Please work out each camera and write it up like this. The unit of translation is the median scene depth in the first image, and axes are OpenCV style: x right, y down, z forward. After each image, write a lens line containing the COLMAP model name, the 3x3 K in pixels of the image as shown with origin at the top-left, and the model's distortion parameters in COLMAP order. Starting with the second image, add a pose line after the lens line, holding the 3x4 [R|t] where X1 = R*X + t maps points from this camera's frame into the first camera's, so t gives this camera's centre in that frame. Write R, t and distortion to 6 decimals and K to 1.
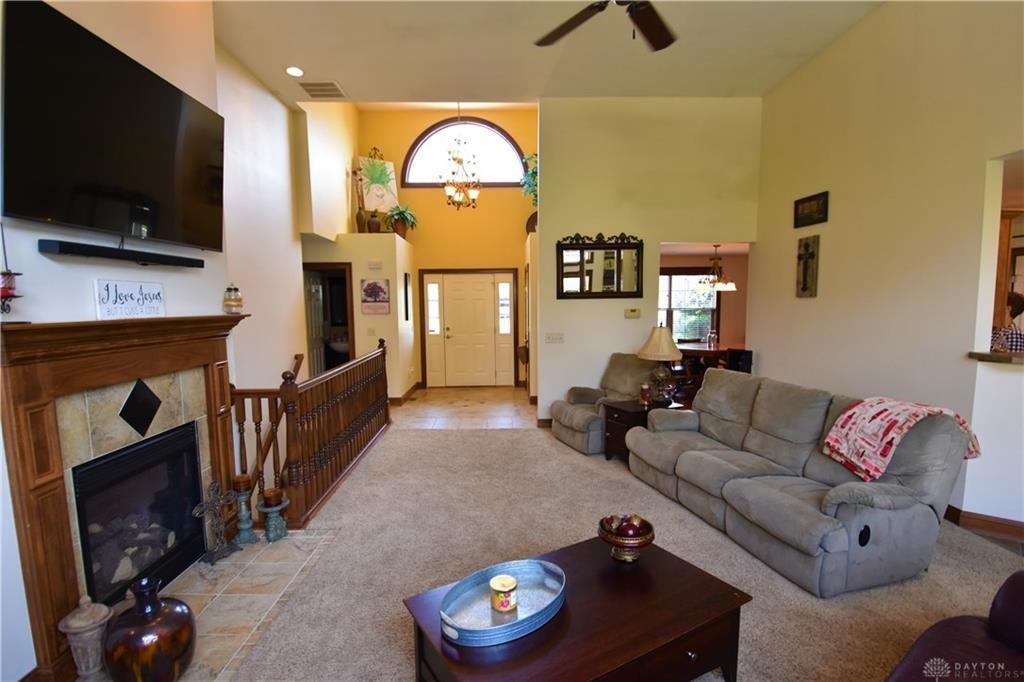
lens RADIAL K [[531.3, 0, 512.0], [0, 531.3, 341.0], [0, 0, 1]] dist [-0.022000, -0.000449]
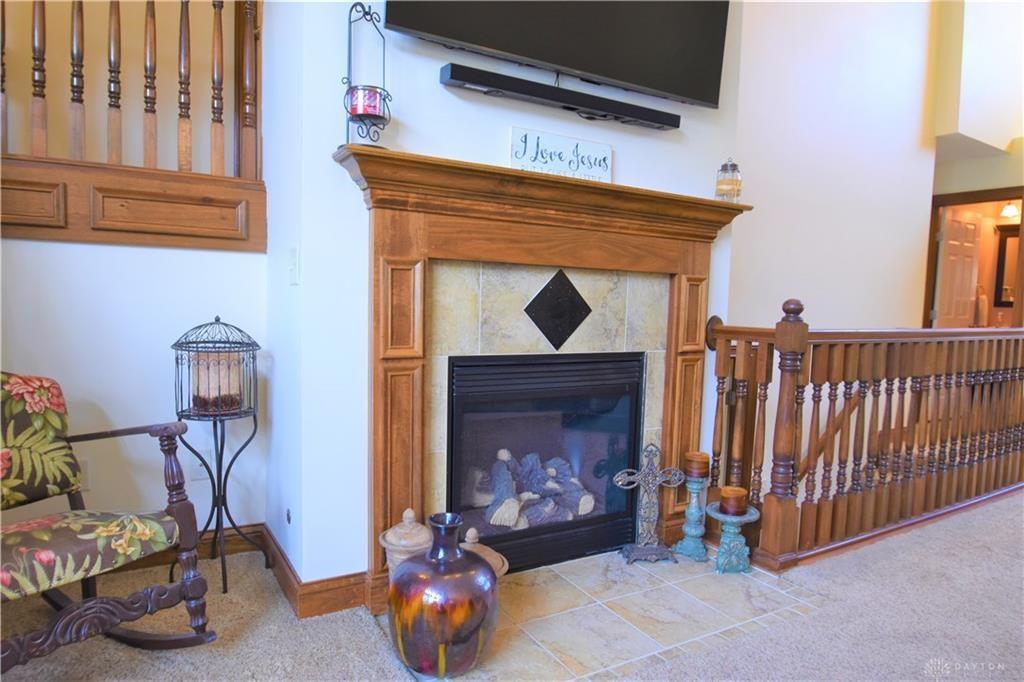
lens RADIAL K [[670.7, 0, 512.0], [0, 670.7, 341.0], [0, 0, 1]] dist [-0.042976, -0.000393]
pose [[0.495202, 0.097687, -0.863268, 0.065434], [-0.118522, 0.991964, 0.044262, 0.110978], [0.860655, 0.080398, 0.502801, 0.382978]]
